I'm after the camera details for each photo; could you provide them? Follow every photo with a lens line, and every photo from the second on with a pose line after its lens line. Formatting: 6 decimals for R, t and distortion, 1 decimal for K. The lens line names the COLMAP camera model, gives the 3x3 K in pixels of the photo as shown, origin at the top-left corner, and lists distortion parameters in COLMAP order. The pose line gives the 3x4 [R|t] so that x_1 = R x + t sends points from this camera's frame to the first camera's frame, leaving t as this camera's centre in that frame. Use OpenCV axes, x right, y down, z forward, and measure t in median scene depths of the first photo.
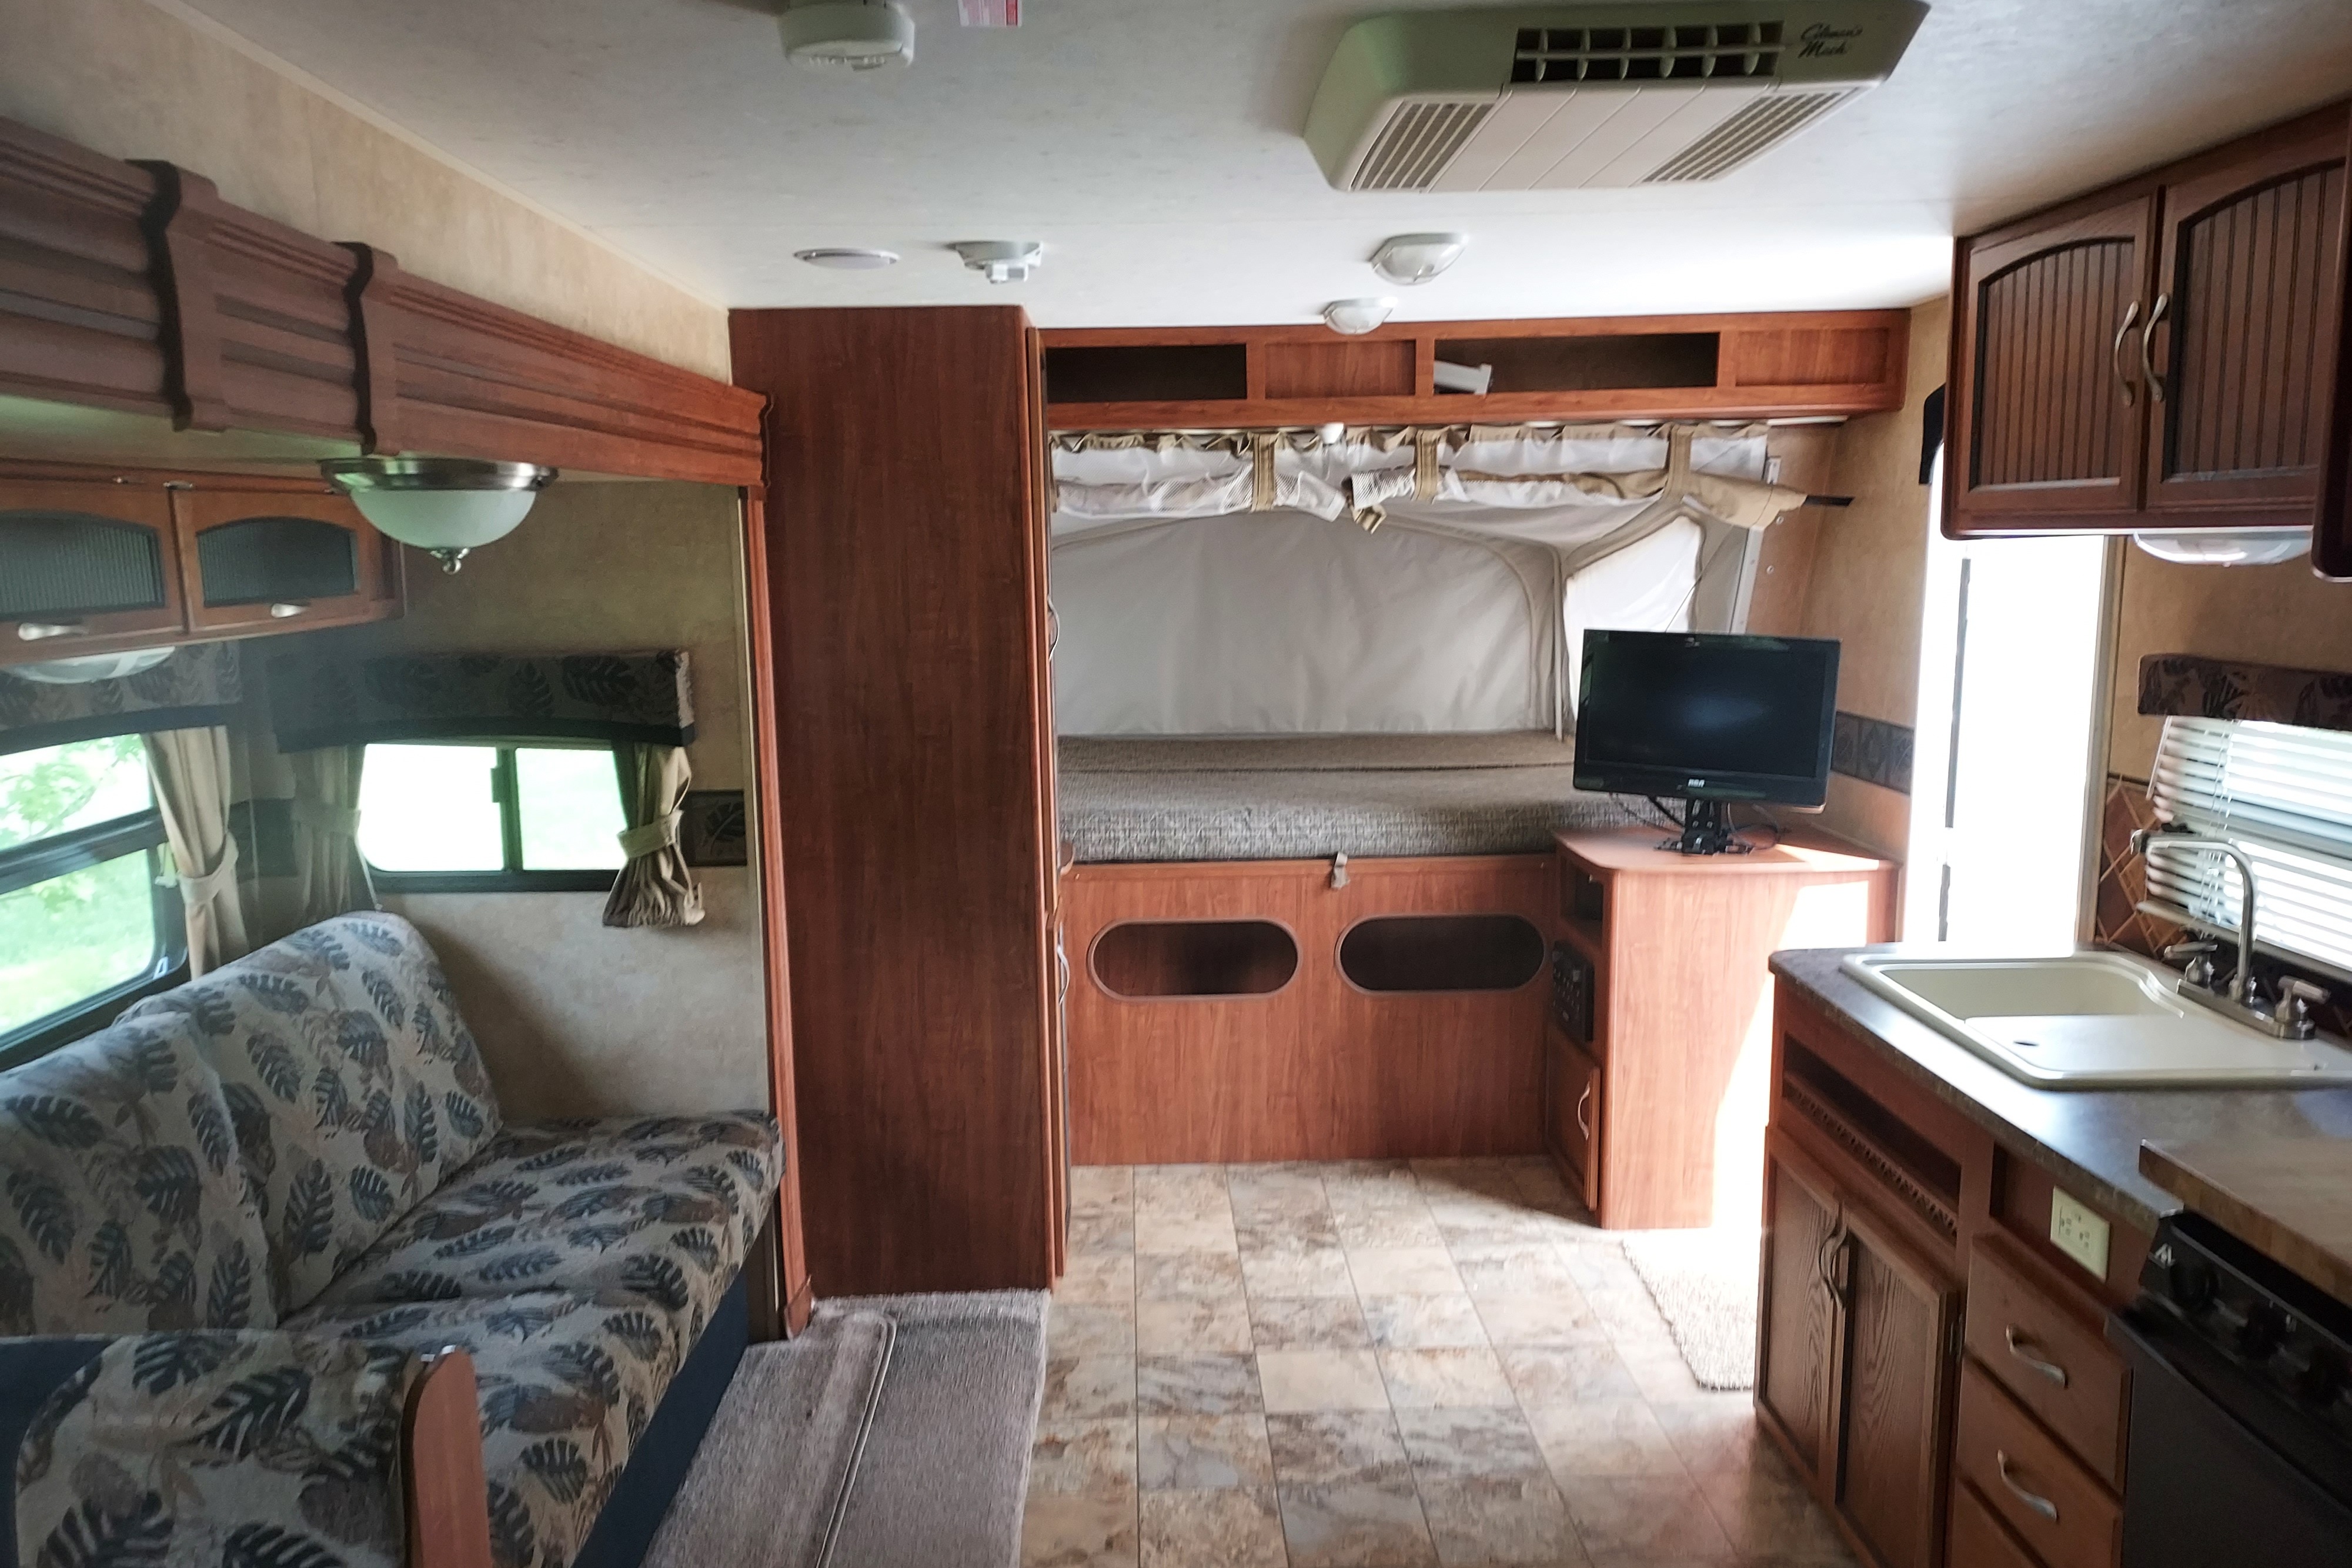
lens RADIAL K [[1721.6, 0, 1178.5], [0, 1721.6, 822.6], [0, 0, 1]] dist [0.024679, 0.007140]
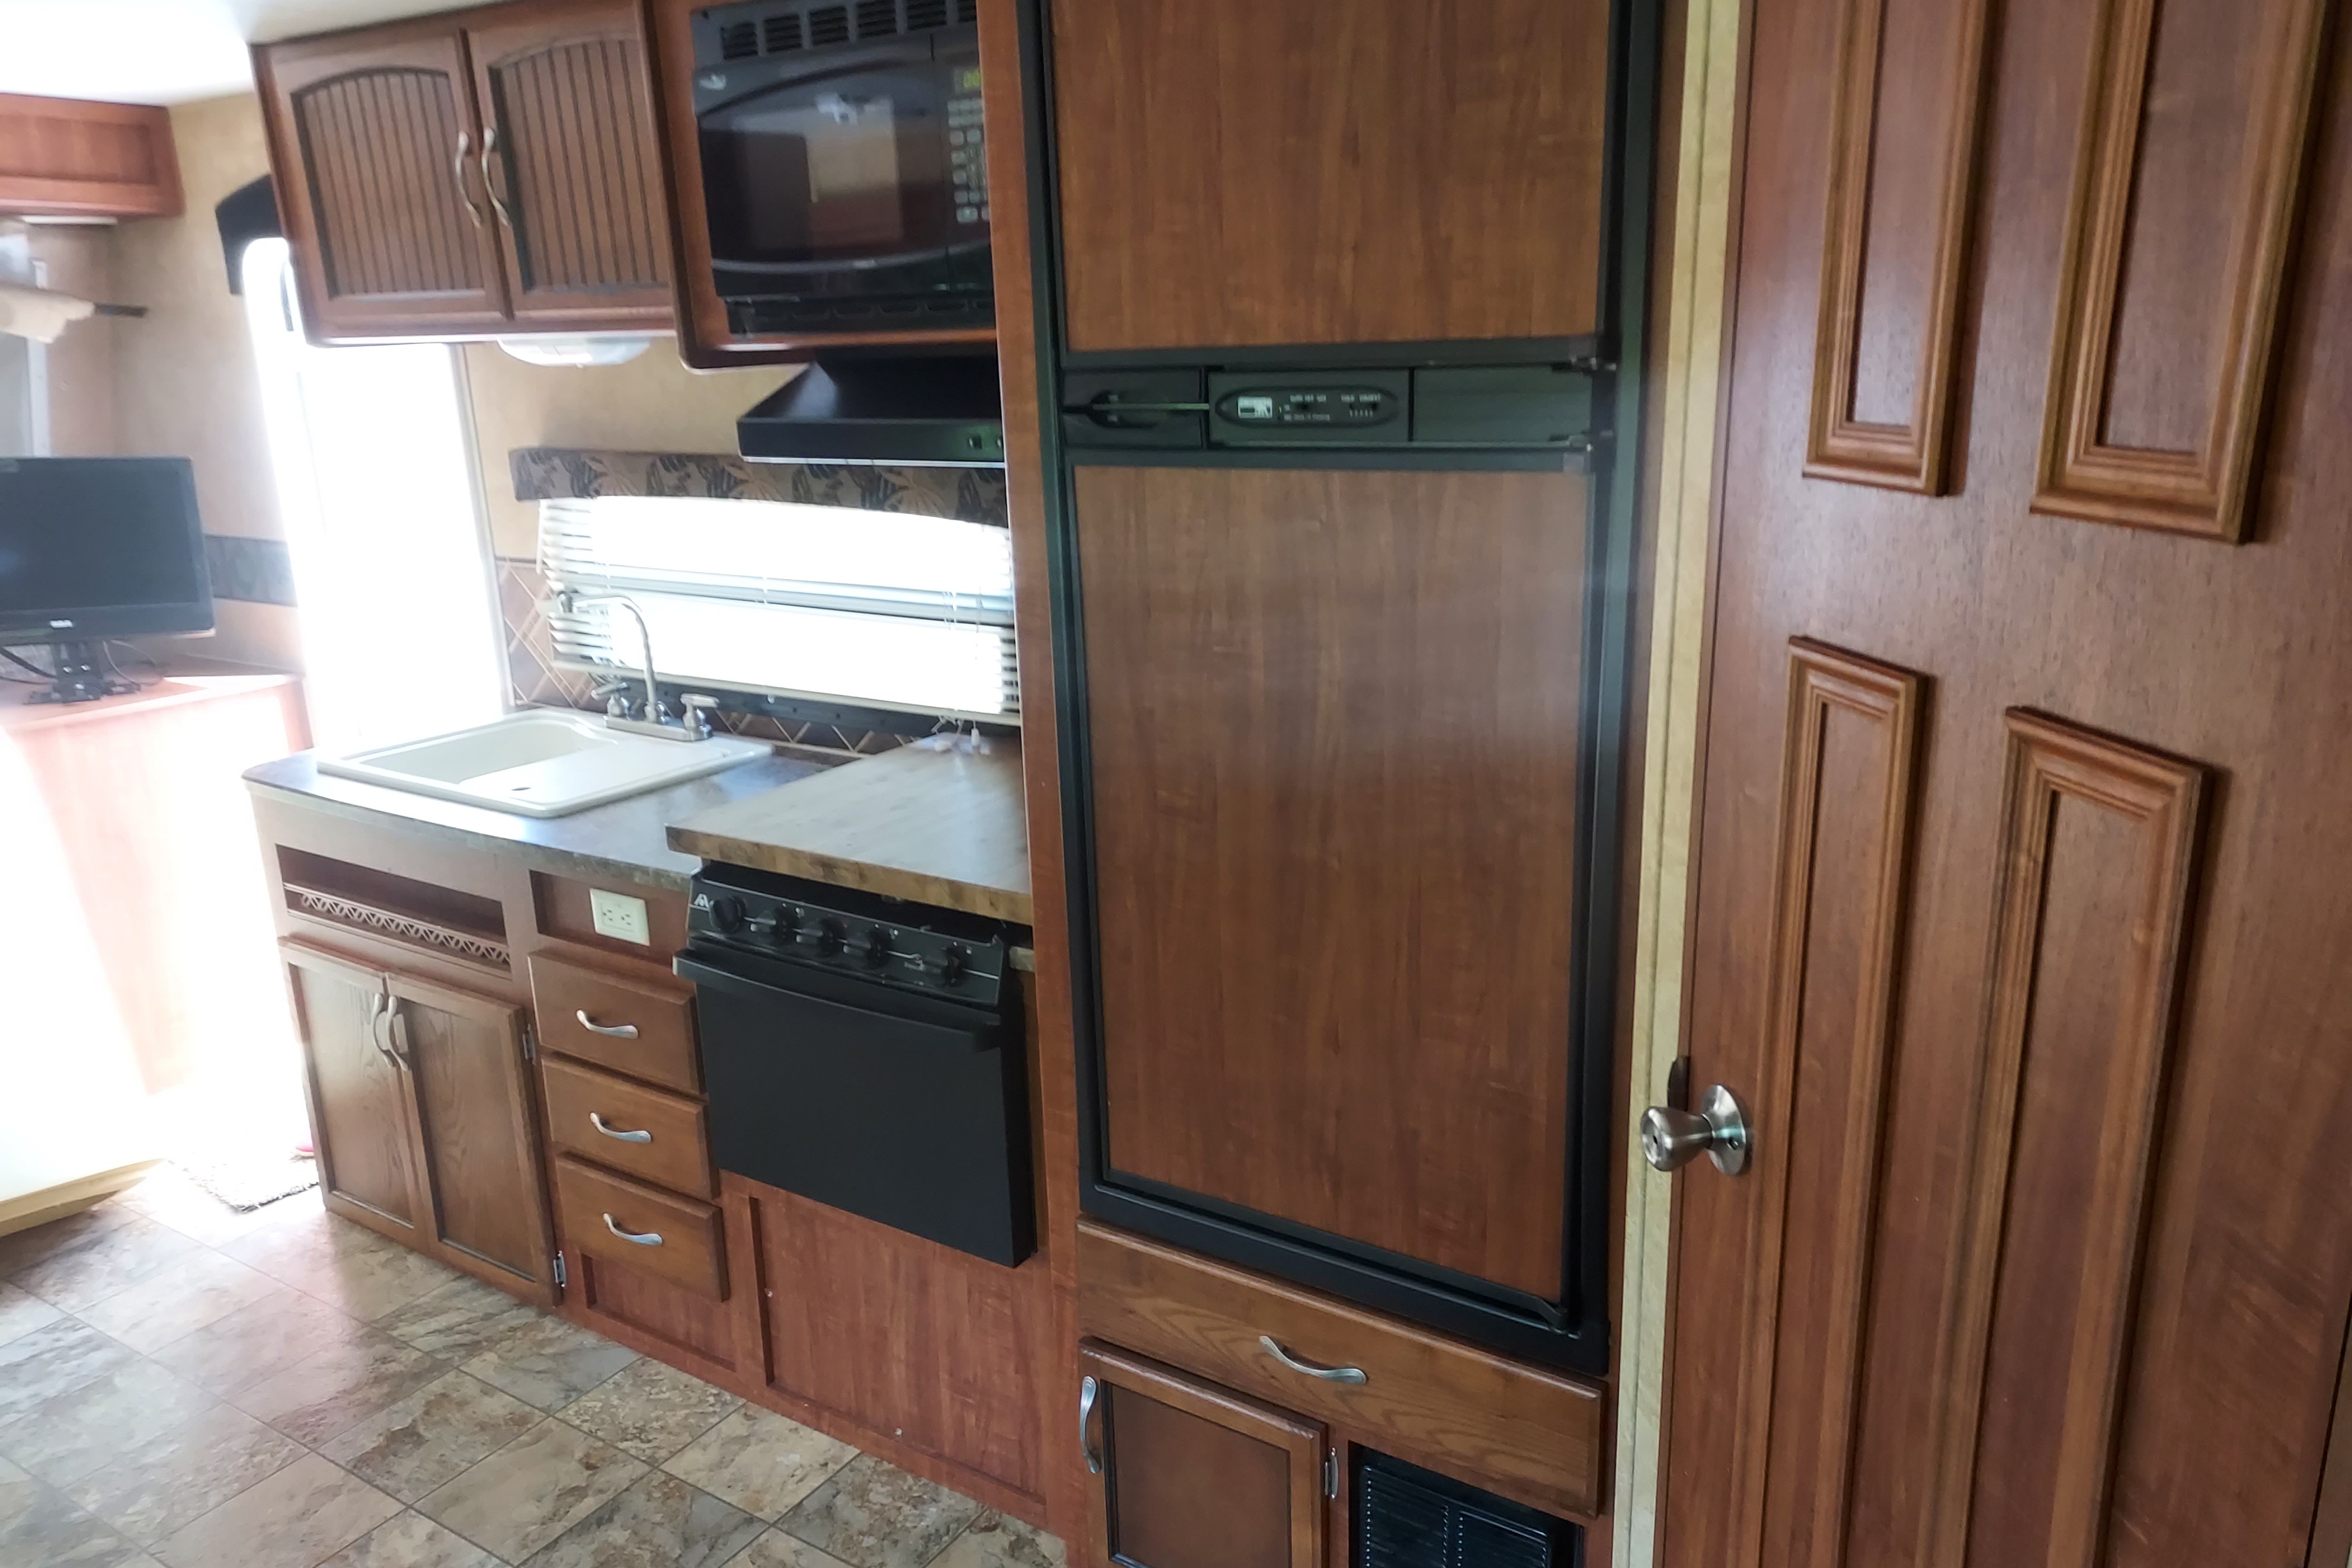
lens RADIAL K [[1719.2, 0, 1179.6], [0, 1719.2, 834.1], [0, 0, 1]] dist [0.030598, -0.004613]
pose [[0.578446, -0.237905, 0.780257, -0.109381], [0.152997, 0.971192, 0.182698, 0.007792], [-0.801244, 0.013696, 0.598181, -0.033145]]
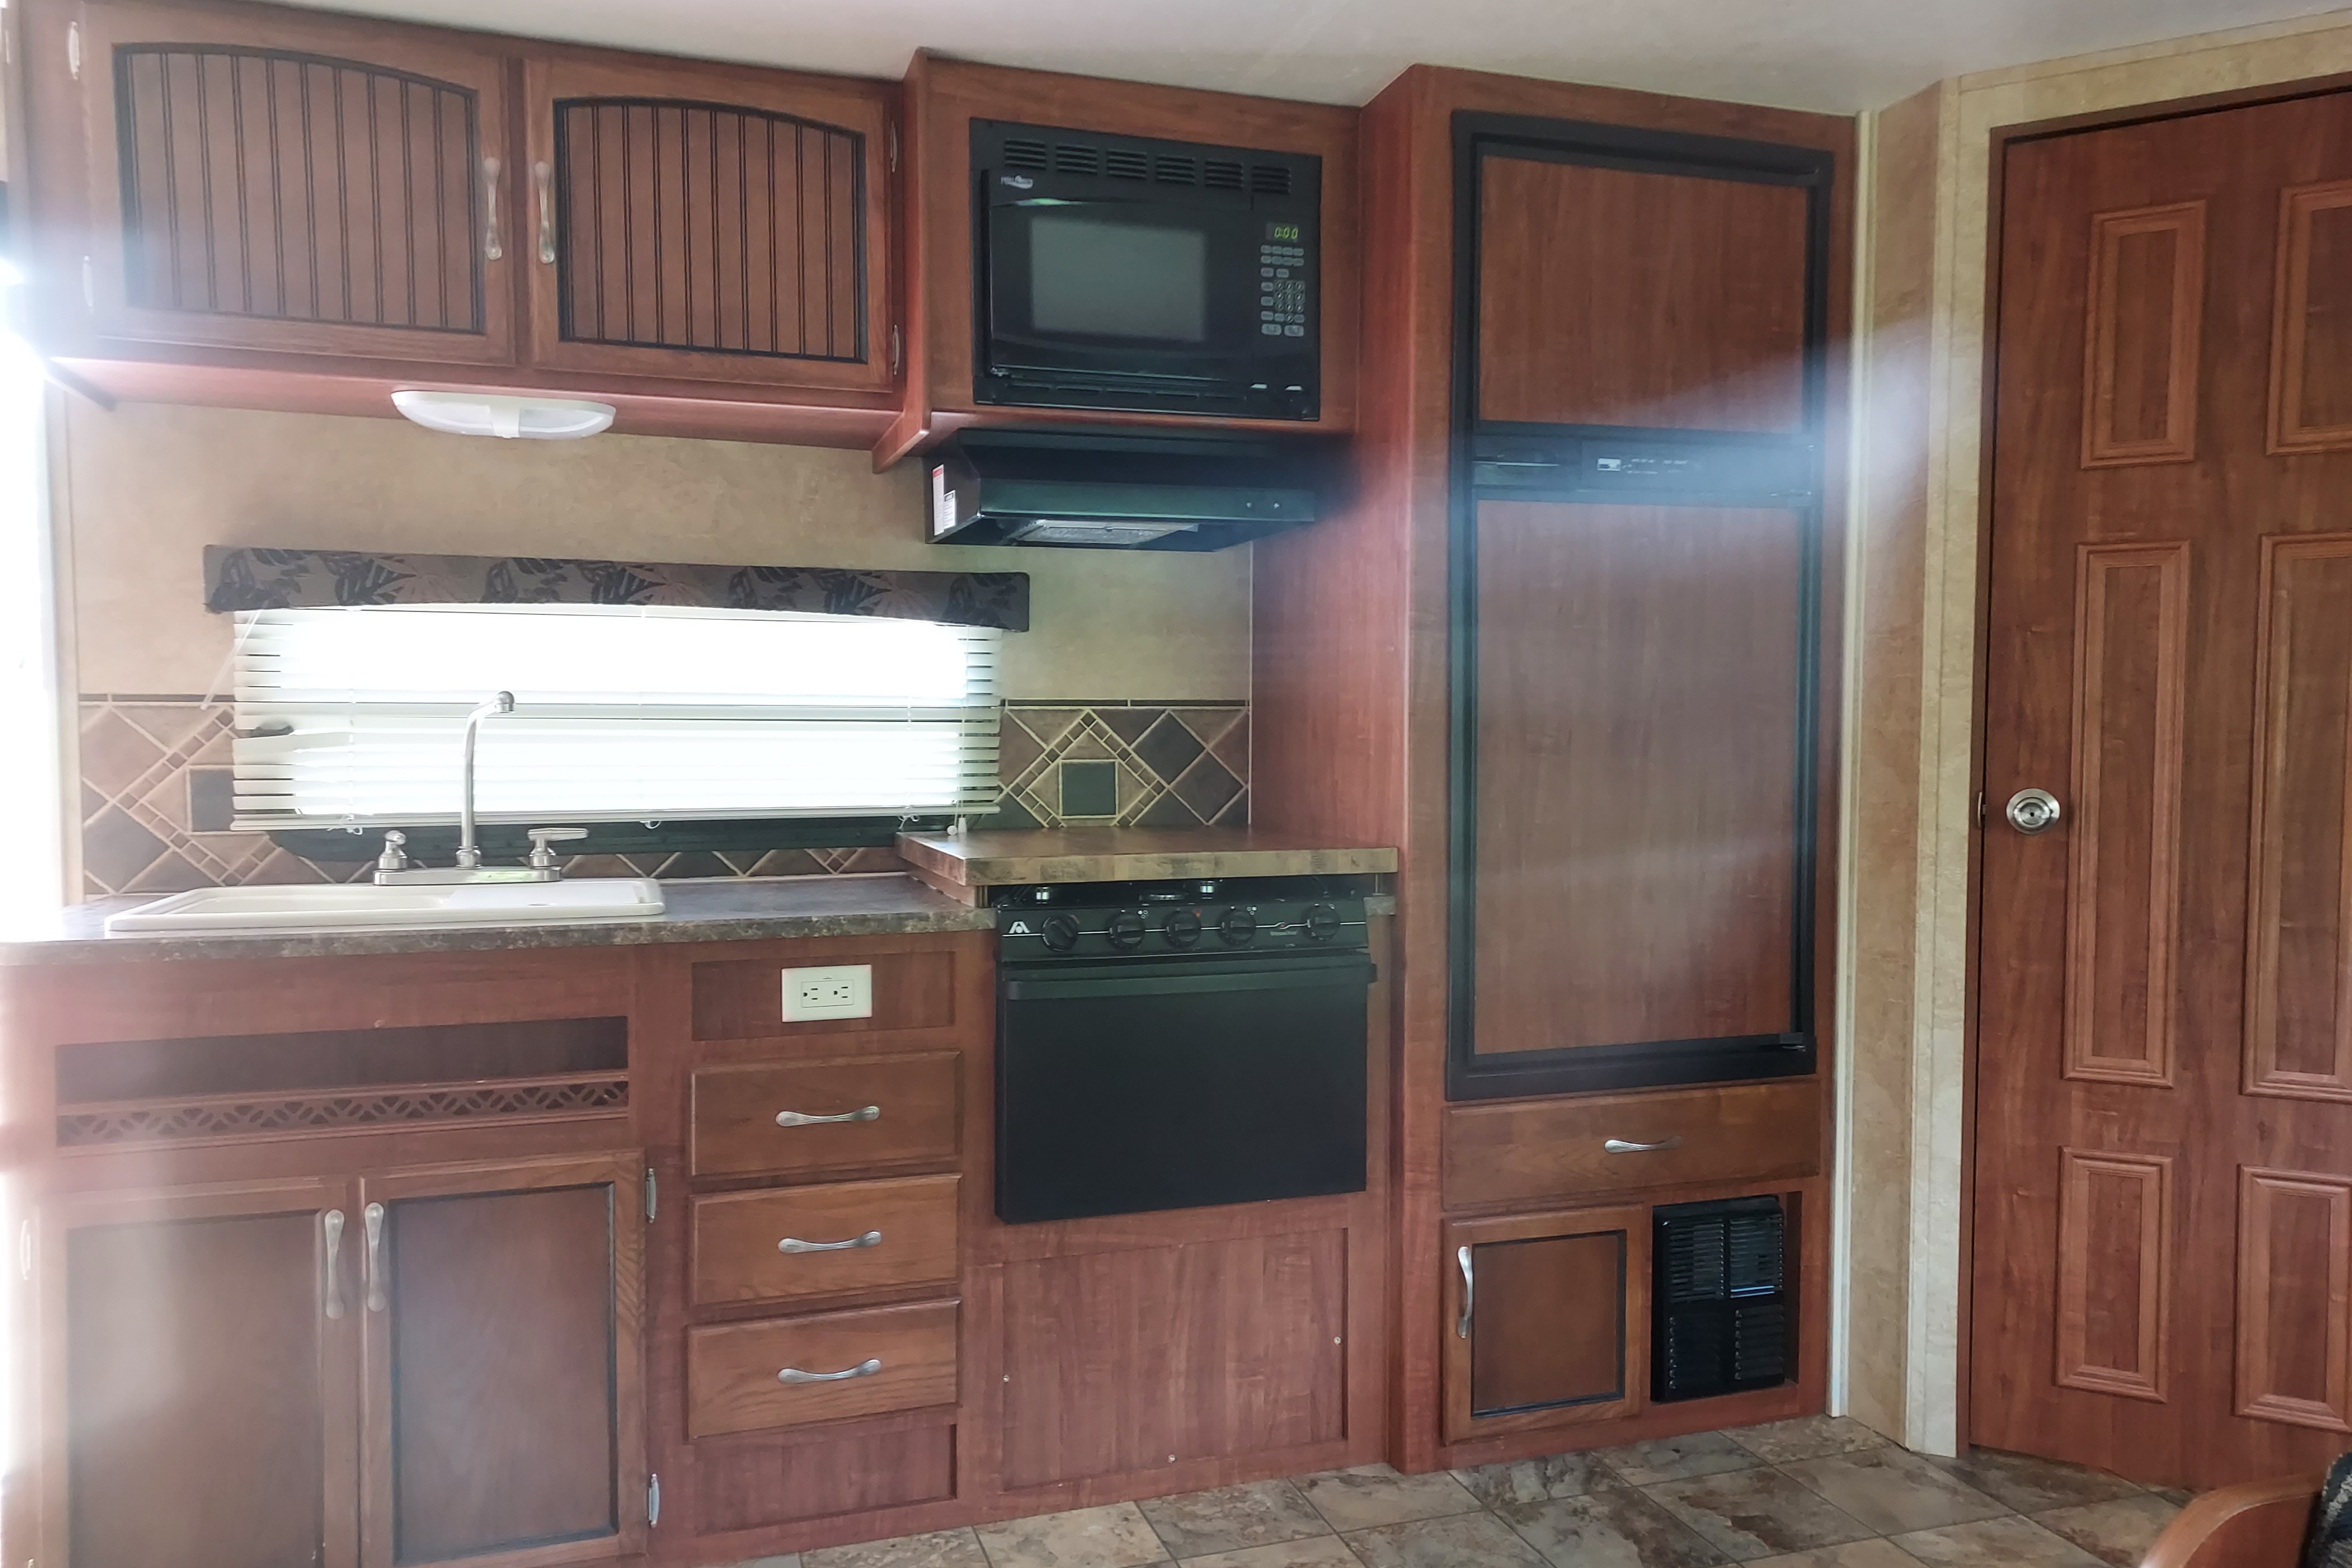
lens RADIAL K [[1719.2, 0, 1179.6], [0, 1719.2, 834.1], [0, 0, 1]] dist [0.030598, -0.004613]
pose [[-0.287935, -0.034161, 0.957041, -0.340546], [0.165225, 0.982605, 0.084783, 0.043235], [-0.943289, 0.182539, -0.277282, 0.595515]]
